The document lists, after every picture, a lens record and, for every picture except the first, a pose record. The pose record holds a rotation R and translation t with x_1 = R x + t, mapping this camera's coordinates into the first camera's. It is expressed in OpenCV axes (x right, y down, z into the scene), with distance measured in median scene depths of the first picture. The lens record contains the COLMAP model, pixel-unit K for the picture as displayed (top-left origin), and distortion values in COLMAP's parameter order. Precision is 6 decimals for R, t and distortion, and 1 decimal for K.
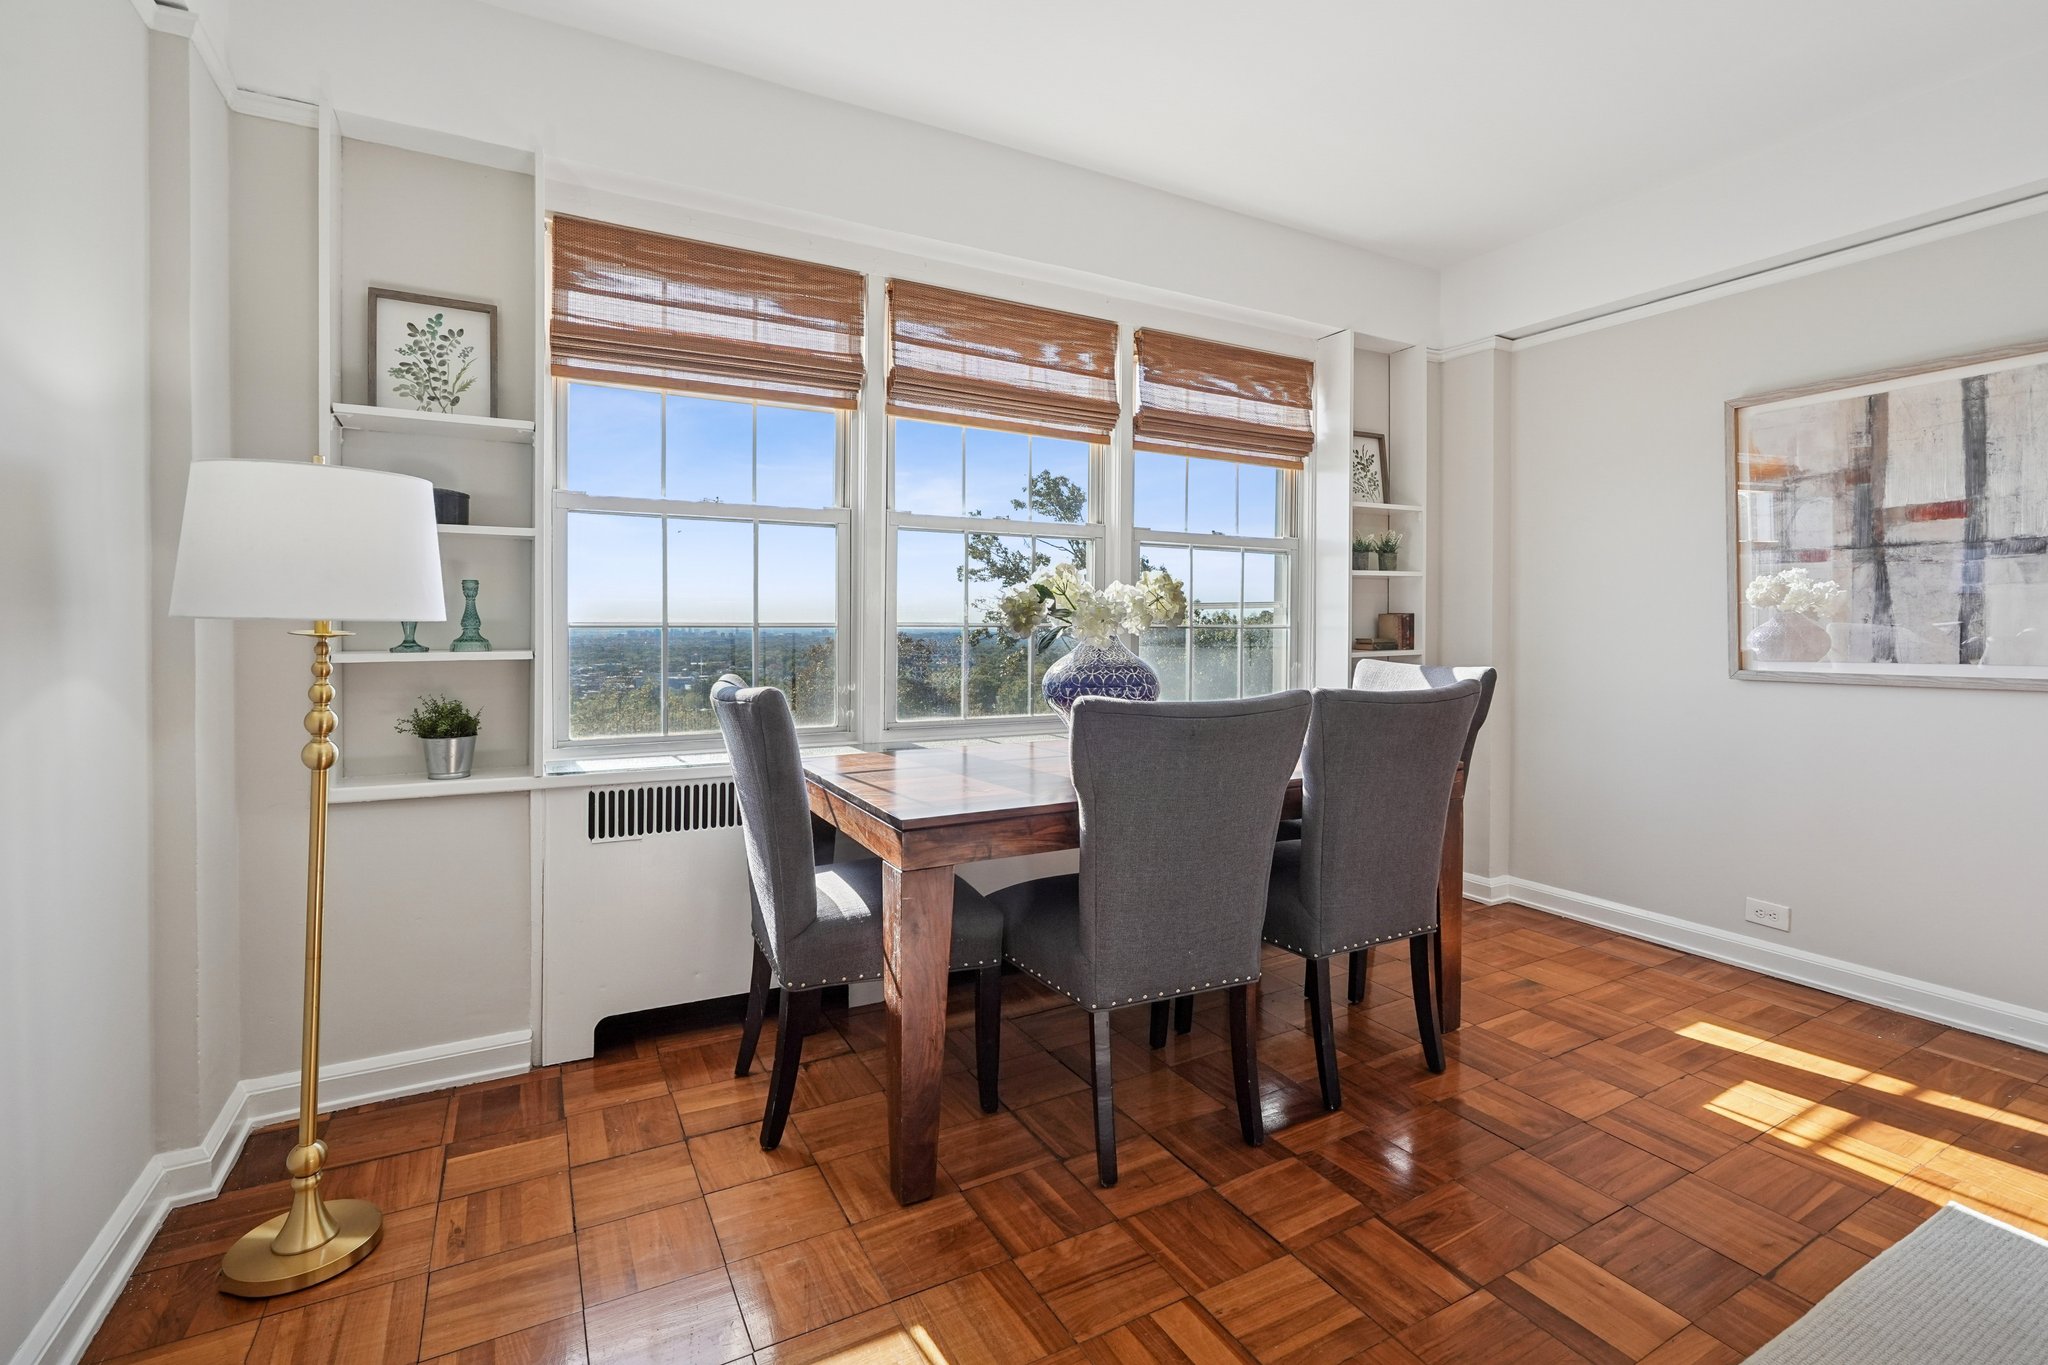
lens RADIAL K [[935.9, 0, 1038.2], [0, 935.9, 634.5], [0, 0, 1]] dist [-0.009609, 0.000387]
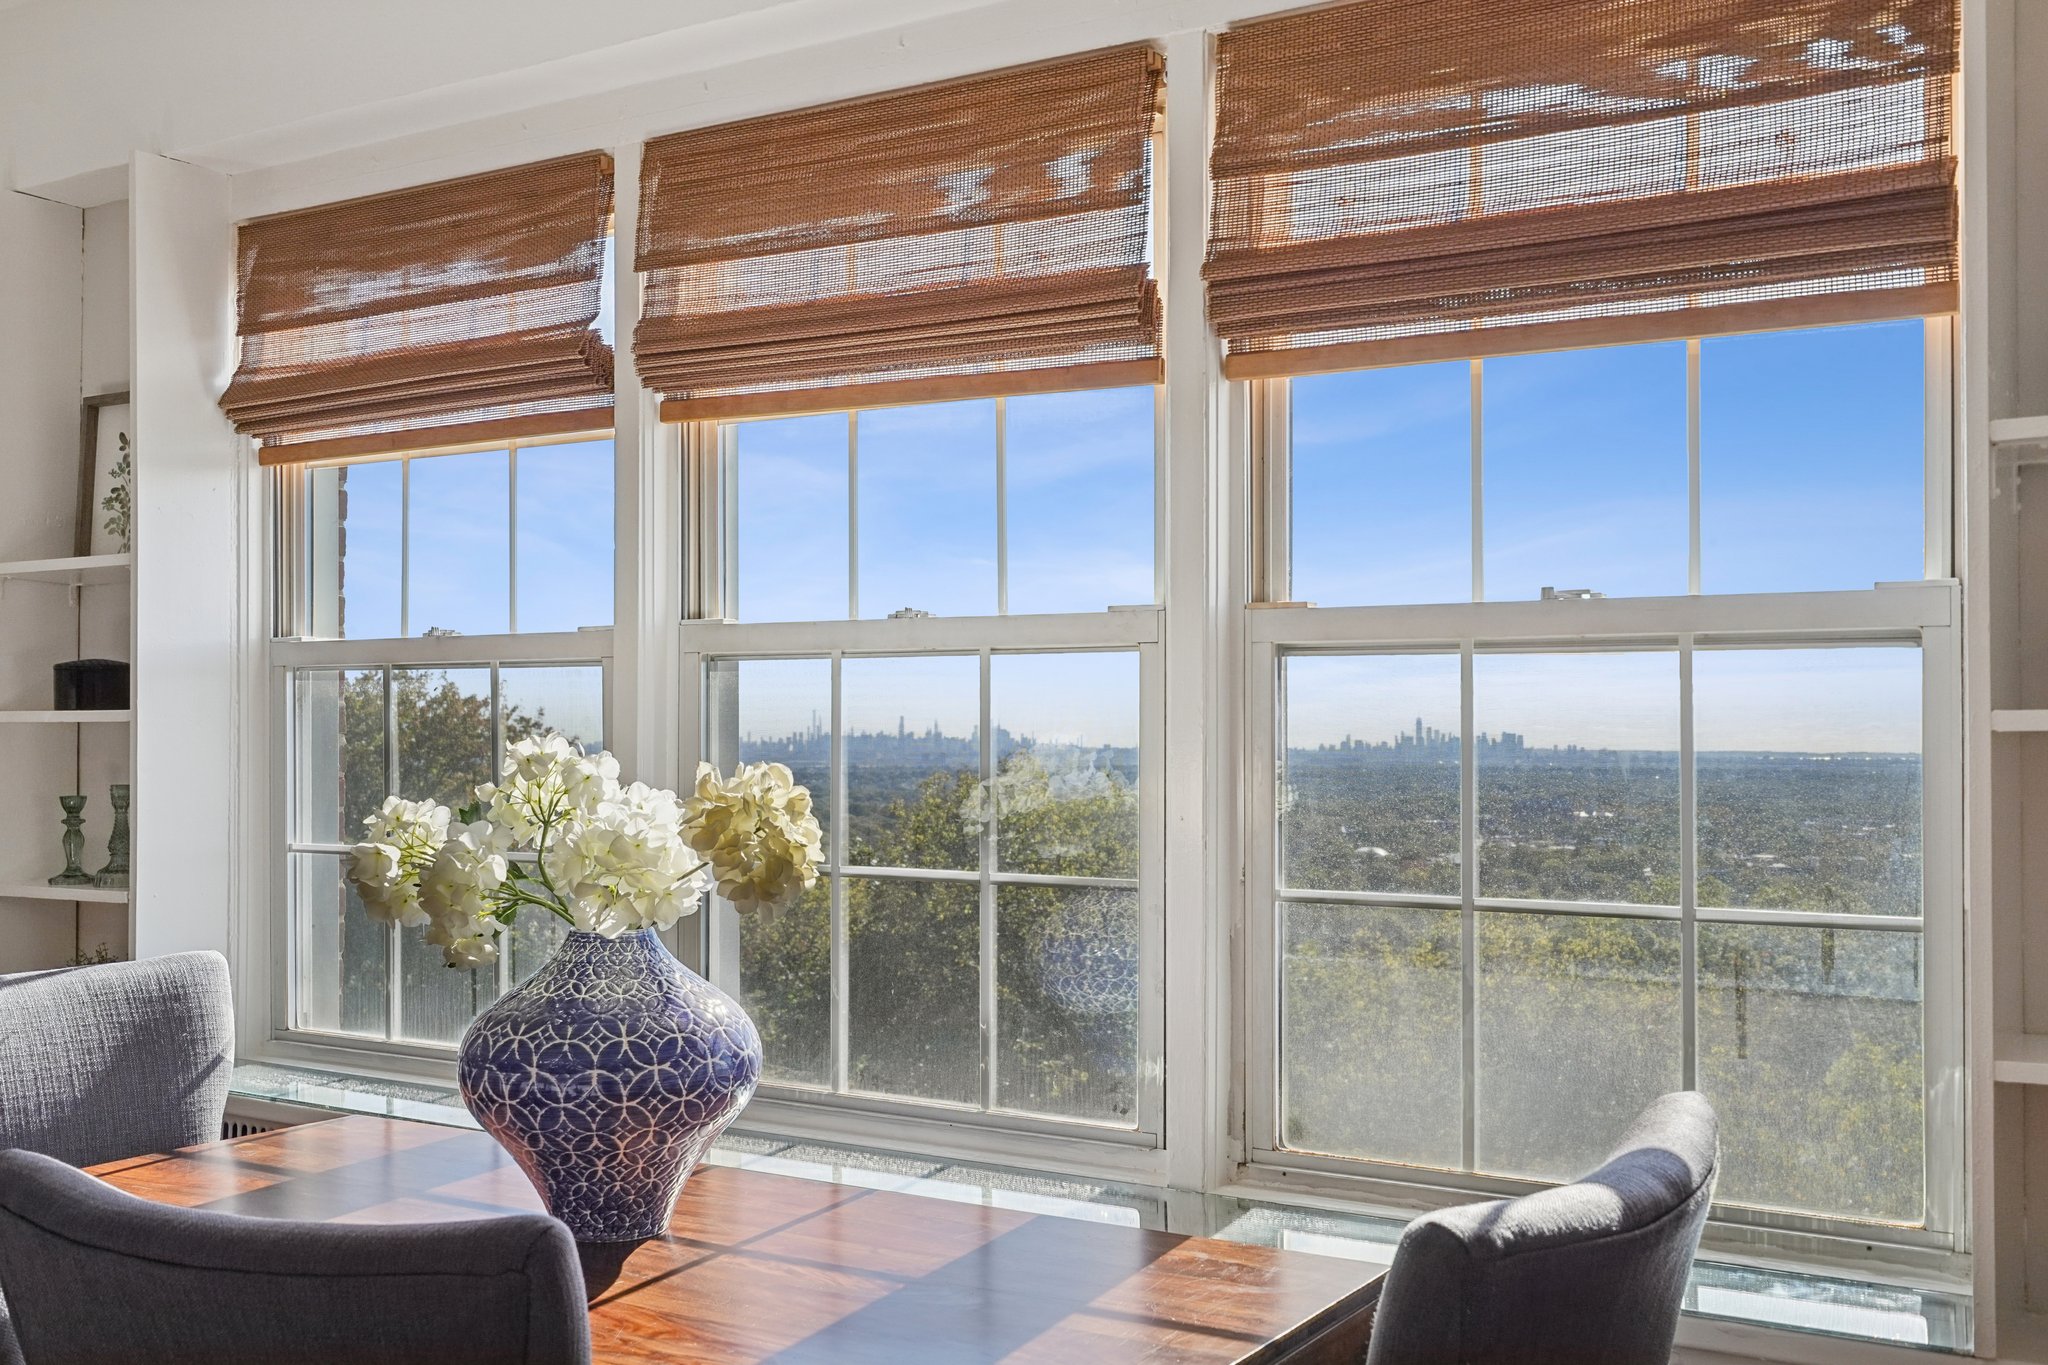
lens RADIAL K [[2016.0, 0, 1025.7], [0, 2016.0, 684.5], [0, 0, 1]] dist [0.008115, 0.000000]
pose [[0.484231, -0.022111, -0.874661, 0.914309], [-0.006856, 0.999554, -0.029064, -0.081805], [0.874913, 0.020070, 0.483864, 0.740519]]
